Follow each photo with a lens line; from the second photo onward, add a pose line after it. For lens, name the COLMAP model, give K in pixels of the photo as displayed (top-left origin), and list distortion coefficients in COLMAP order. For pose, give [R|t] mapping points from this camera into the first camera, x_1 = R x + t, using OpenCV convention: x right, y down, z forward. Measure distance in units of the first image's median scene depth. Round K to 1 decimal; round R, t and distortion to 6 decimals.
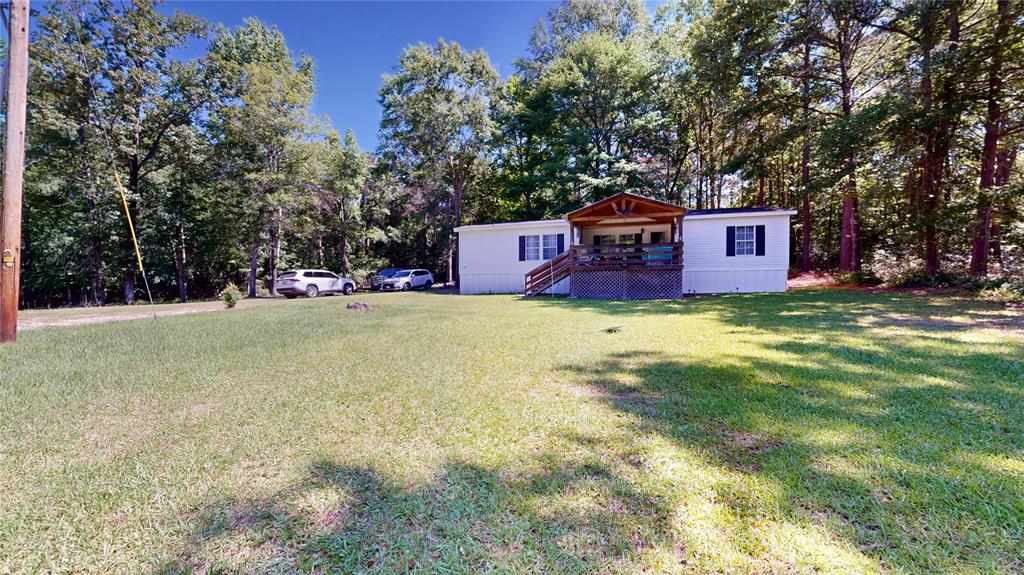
lens RADIAL K [[324.0, 0, 511.1], [0, 324.0, 288.6], [0, 0, 1]] dist [0.000371, 0.000028]
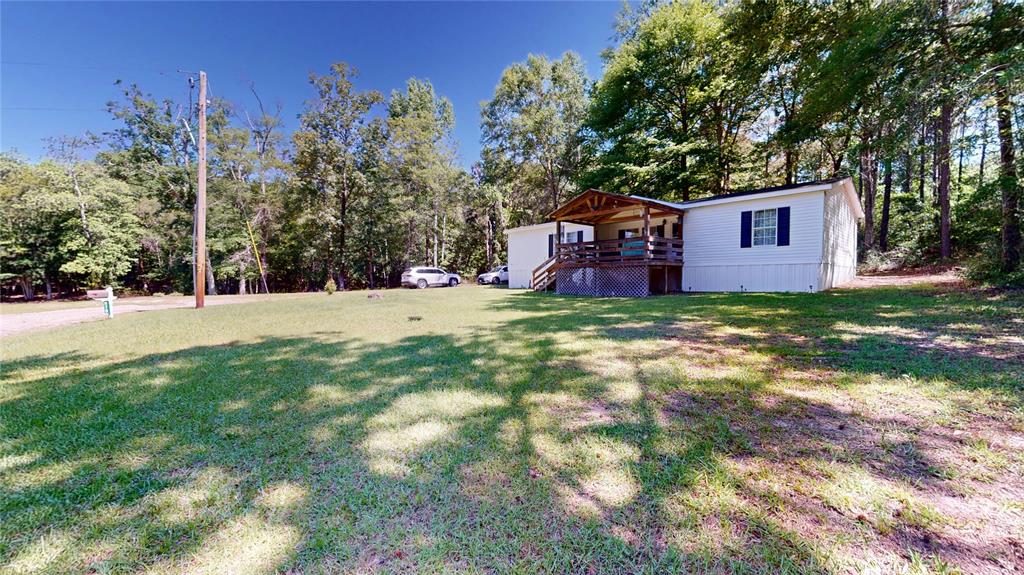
lens RADIAL K [[324.0, 0, 511.1], [0, 324.0, 288.6], [0, 0, 1]] dist [0.000371, 0.000028]
pose [[0.887592, 0.018713, -0.460250, 0.363748], [-0.011044, 0.999752, 0.019349, -0.002842], [0.460497, -0.012091, 0.887579, -0.009382]]
